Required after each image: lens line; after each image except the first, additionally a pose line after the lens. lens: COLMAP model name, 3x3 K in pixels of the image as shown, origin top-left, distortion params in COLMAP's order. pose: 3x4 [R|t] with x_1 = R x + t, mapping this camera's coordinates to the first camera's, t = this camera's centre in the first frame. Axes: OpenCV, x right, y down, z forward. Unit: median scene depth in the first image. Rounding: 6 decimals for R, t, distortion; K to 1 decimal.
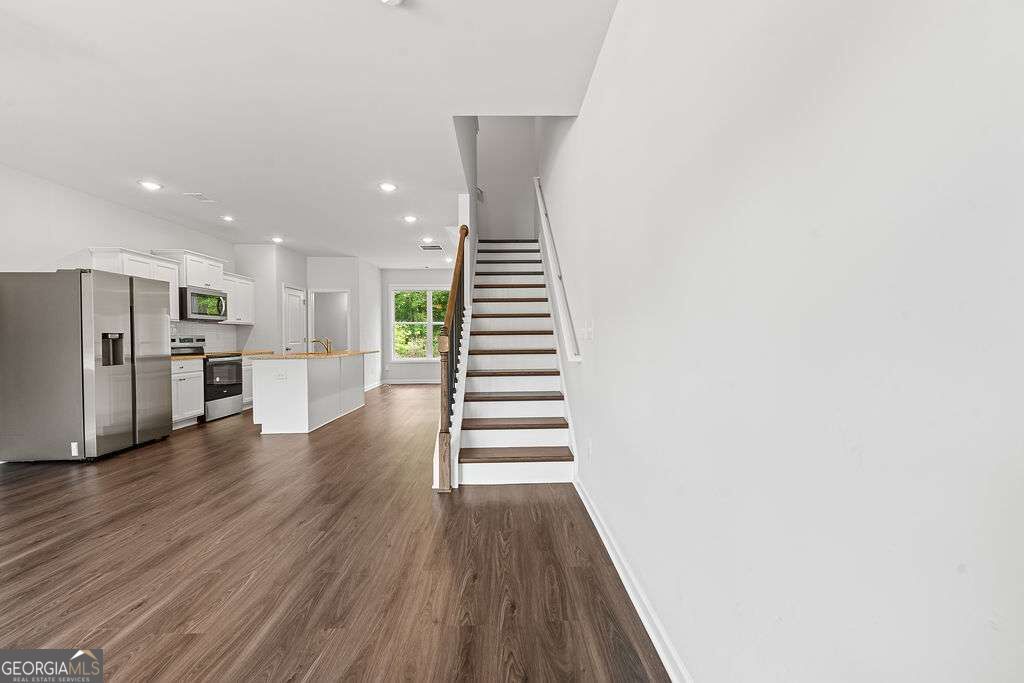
lens RADIAL K [[411.7, 0, 511.4], [0, 411.7, 344.6], [0, 0, 1]] dist [-0.000593, -0.000138]
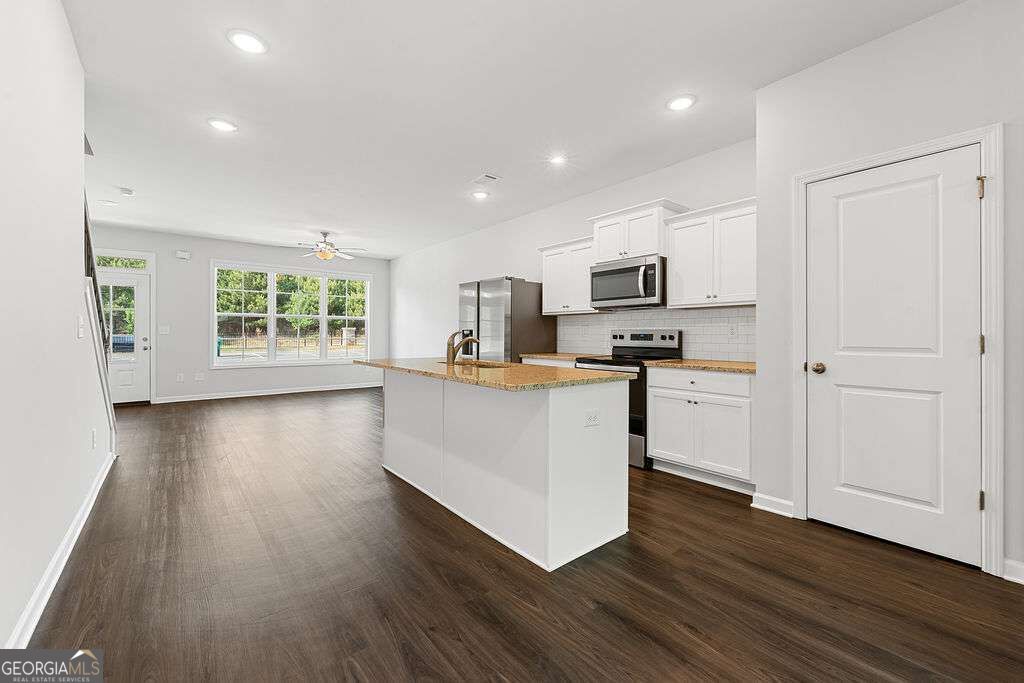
lens RADIAL K [[415.9, 0, 513.4], [0, 415.9, 333.2], [0, 0, 1]] dist [0.000169, -0.000052]
pose [[-0.791513, 0.003068, -0.611144, -0.221417], [-0.007933, 0.999852, 0.015294, -0.030364], [0.611101, 0.016953, -0.791371, 1.649314]]
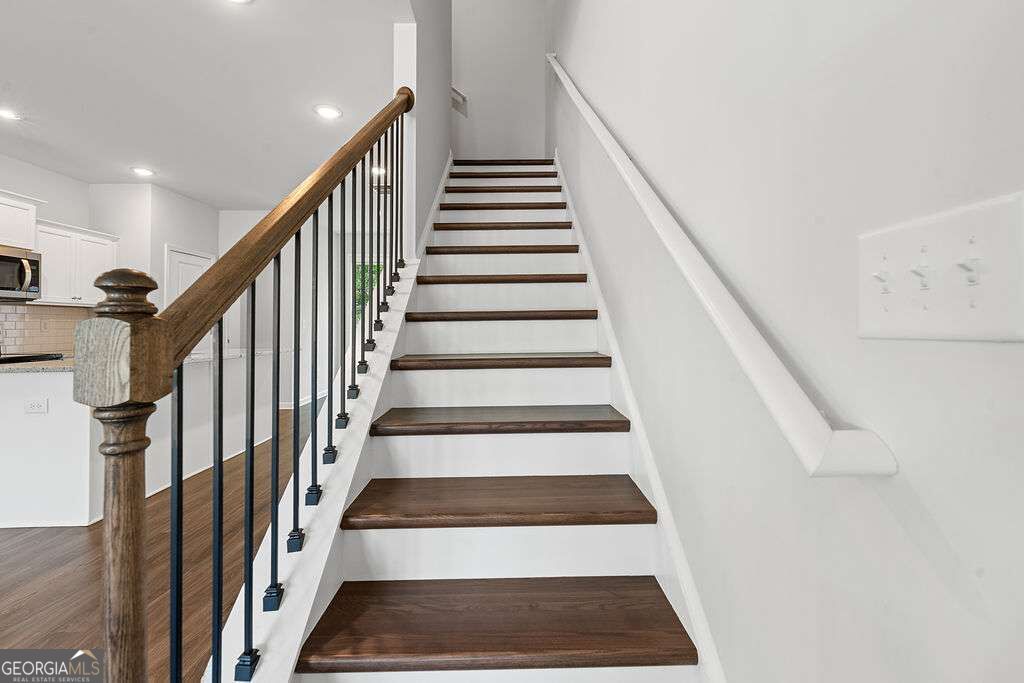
lens RADIAL K [[434.1, 0, 513.1], [0, 434.1, 322.1], [0, 0, 1]] dist [0.000219, -0.000077]
pose [[0.999923, -0.000590, -0.012356, 0.013601], [0.000241, 0.999602, -0.028212, -0.008072], [0.012368, 0.028207, 0.999526, 0.456538]]
